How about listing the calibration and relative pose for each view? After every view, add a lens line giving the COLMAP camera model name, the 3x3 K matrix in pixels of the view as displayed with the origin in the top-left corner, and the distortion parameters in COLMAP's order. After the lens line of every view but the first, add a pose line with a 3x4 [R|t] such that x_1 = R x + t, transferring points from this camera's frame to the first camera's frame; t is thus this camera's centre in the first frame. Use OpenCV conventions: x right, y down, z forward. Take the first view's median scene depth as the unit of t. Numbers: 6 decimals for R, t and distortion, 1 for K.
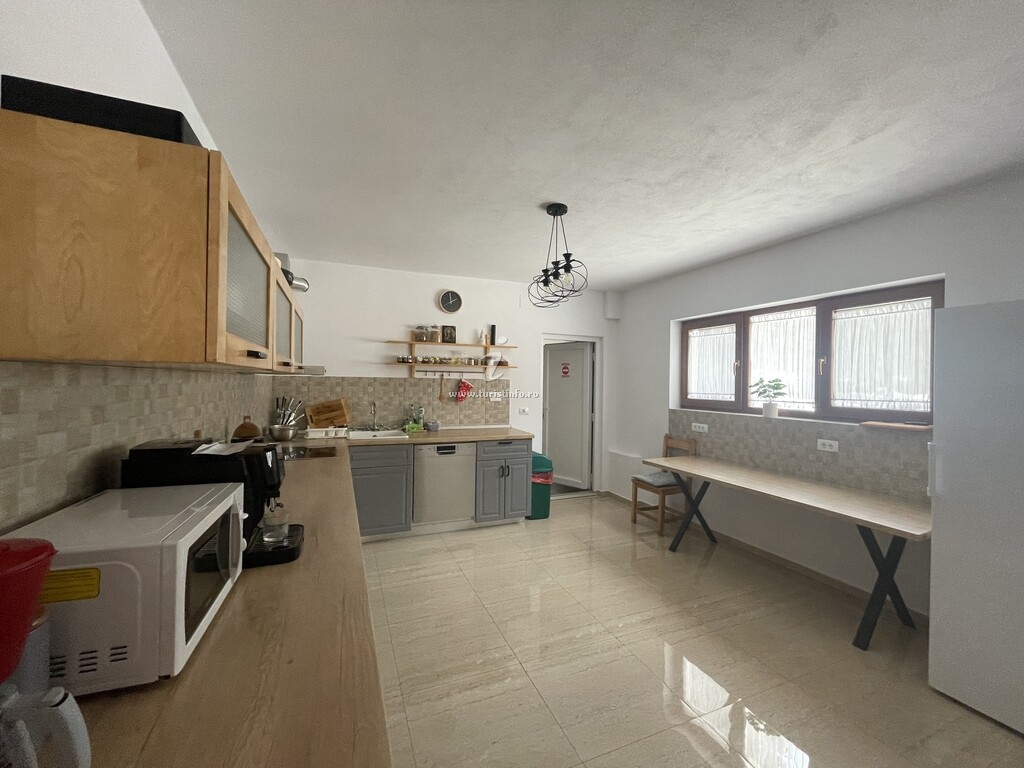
lens RADIAL K [[413.1, 0, 512.0], [0, 413.1, 384.0], [0, 0, 1]] dist [-0.002576, -0.000523]
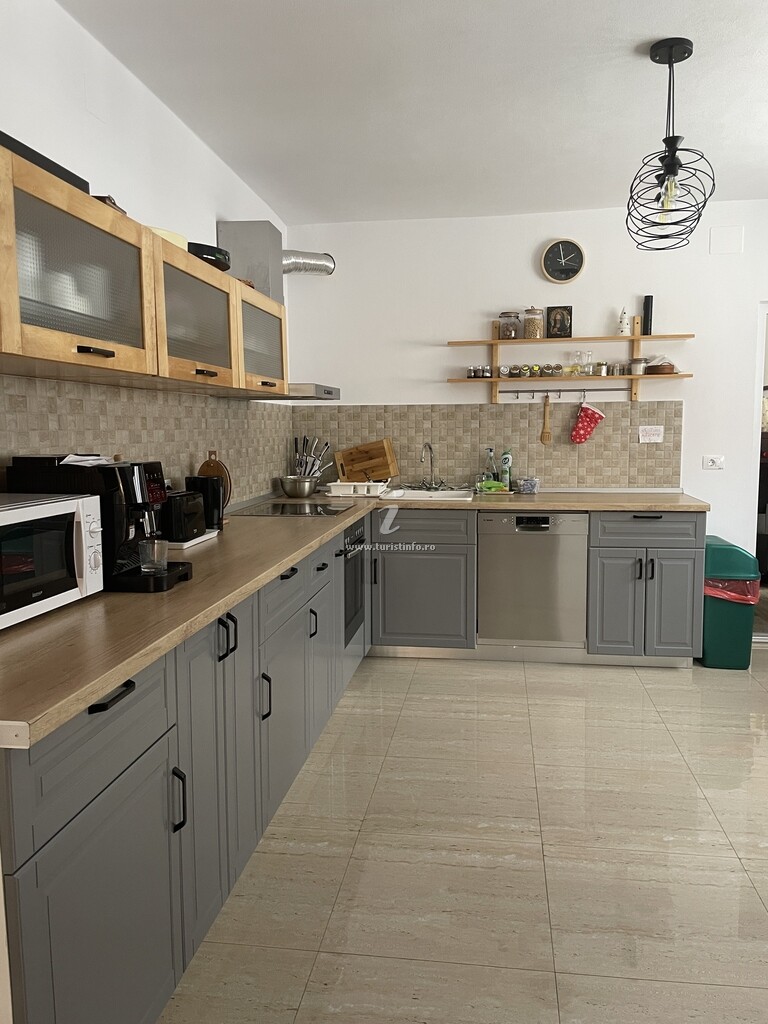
lens RADIAL K [[767.5, 0, 381.0], [0, 767.5, 507.8], [0, 0, 1]] dist [0.095658, -0.125701]
pose [[0.862291, 0.033211, -0.505322, 0.183188], [0.016481, 0.995478, 0.093548, 0.028066], [0.506144, -0.088993, 0.857845, -0.039678]]
